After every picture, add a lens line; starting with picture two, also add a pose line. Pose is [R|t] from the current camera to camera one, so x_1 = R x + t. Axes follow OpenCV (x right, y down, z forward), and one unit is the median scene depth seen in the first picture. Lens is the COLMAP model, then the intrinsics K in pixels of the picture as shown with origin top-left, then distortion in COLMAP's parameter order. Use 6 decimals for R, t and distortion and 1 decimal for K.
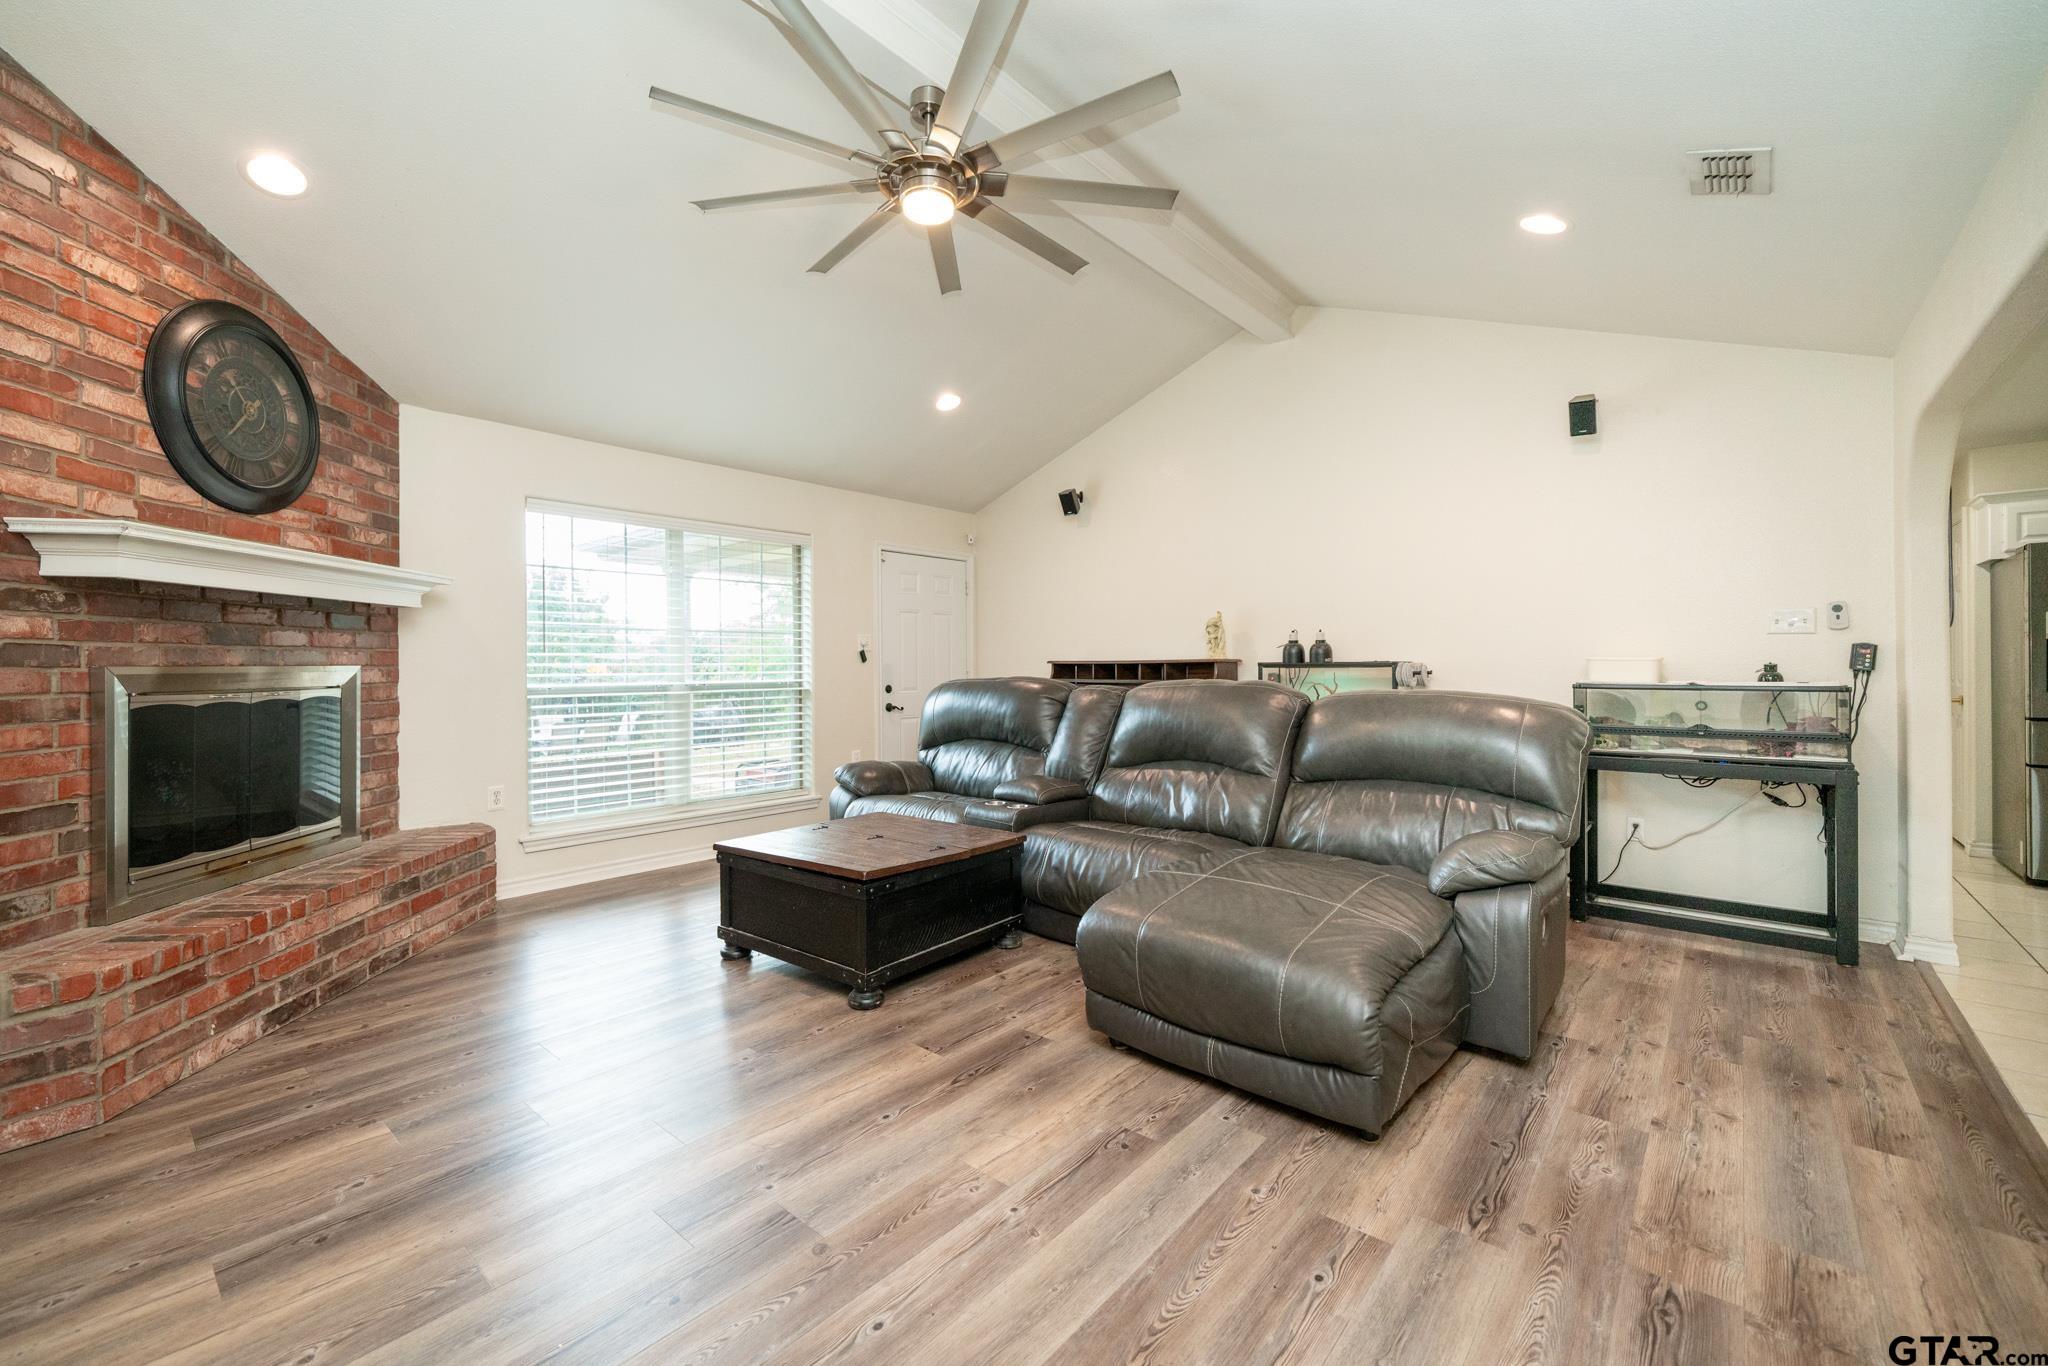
lens RADIAL K [[840.8, 0, 1010.1], [0, 840.8, 668.9], [0, 0, 1]] dist [0.000256, -0.000230]
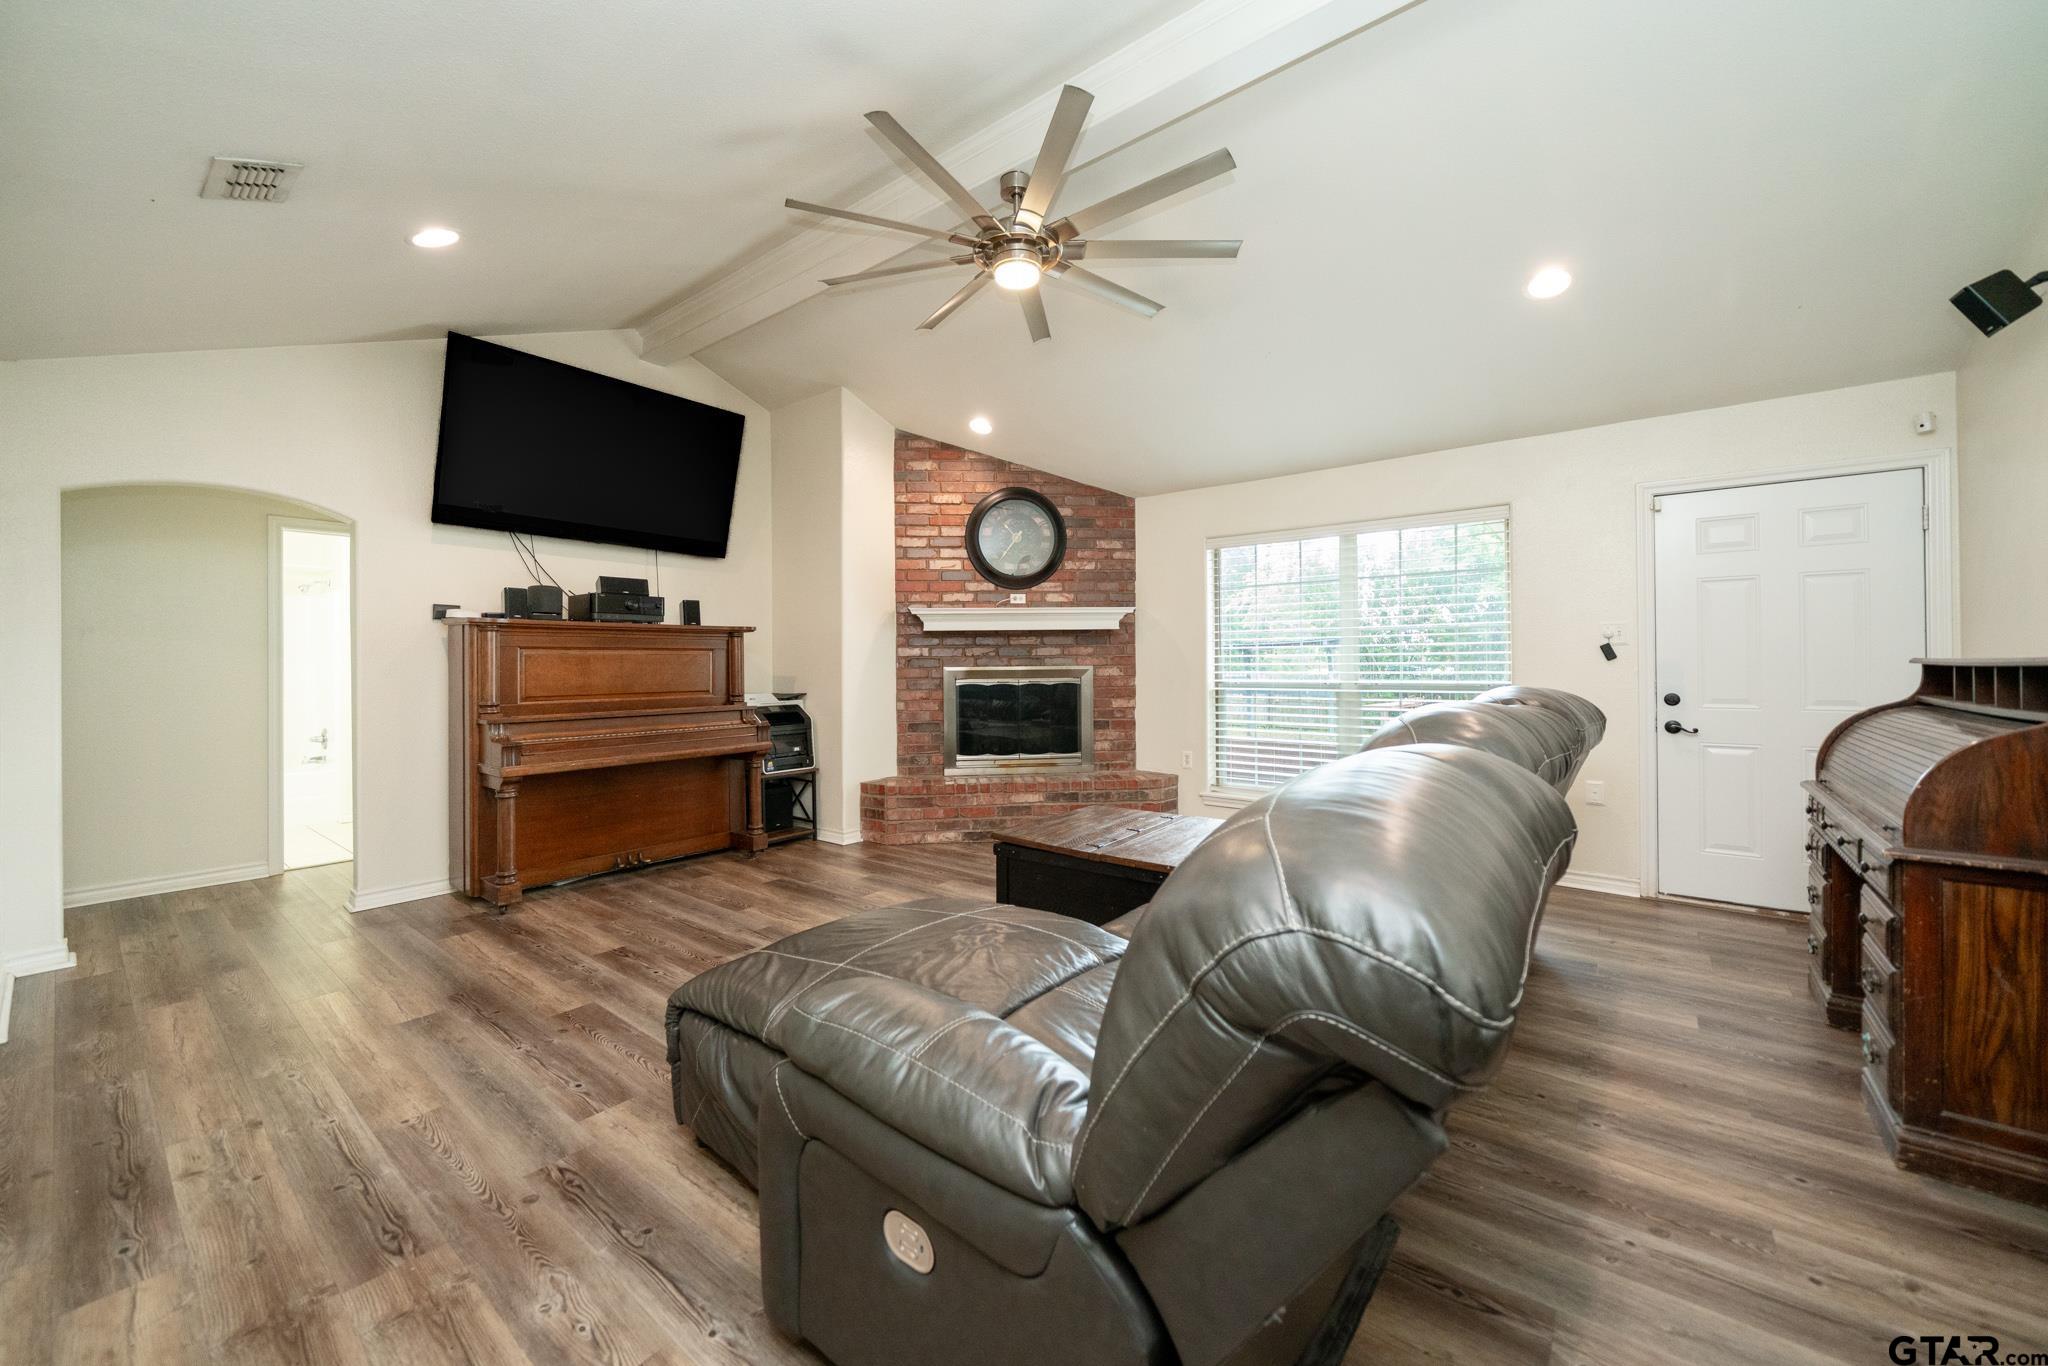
lens RADIAL K [[763.5, 0, 979.6], [0, 763.5, 659.6], [0, 0, 1]] dist [-0.003424, -0.000113]
pose [[0.023722, -0.000610, -0.999718, 1.044720], [0.002802, 0.999996, -0.000544, -0.021574], [0.999715, -0.002789, 0.023724, 1.007813]]
